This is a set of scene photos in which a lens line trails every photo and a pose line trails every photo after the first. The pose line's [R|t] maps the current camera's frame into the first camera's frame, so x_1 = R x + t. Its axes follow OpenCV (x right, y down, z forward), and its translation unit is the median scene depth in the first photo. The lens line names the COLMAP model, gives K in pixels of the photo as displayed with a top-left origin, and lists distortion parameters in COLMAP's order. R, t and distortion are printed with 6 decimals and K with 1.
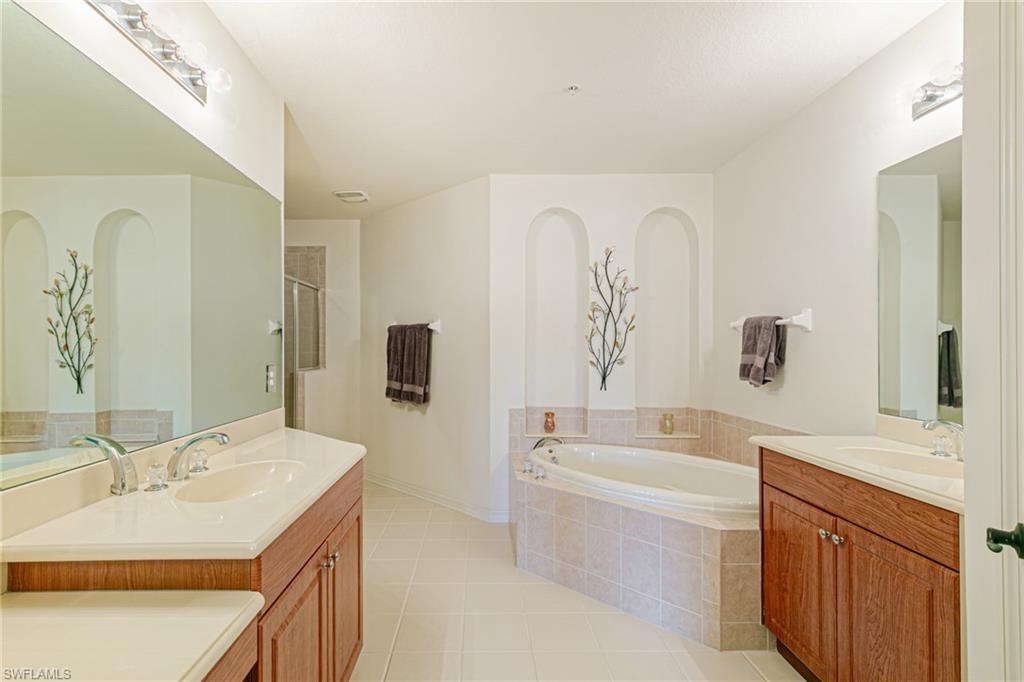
lens RADIAL K [[466.6, 0, 515.2], [0, 466.6, 343.5], [0, 0, 1]] dist [-0.001505, -0.000286]
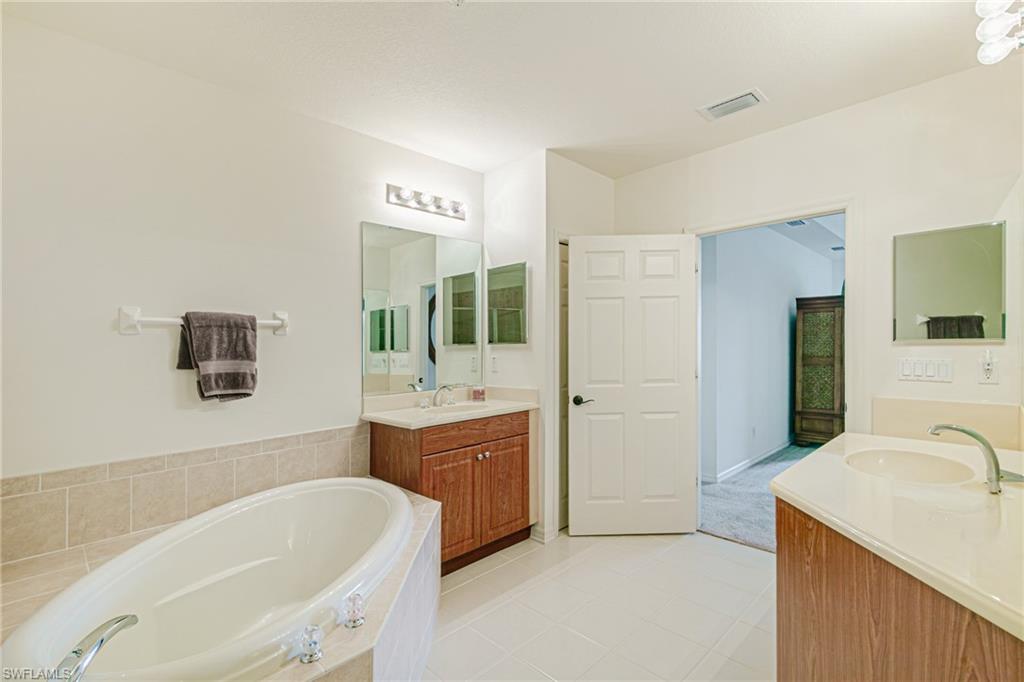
lens RADIAL K [[466.6, 0, 515.2], [0, 466.6, 343.5], [0, 0, 1]] dist [-0.001505, -0.000286]
pose [[-0.651388, 0.008735, 0.758695, -0.695715], [0.006279, 0.999962, -0.006121, 0.005620], [-0.758719, 0.000777, -0.651418, 1.947568]]
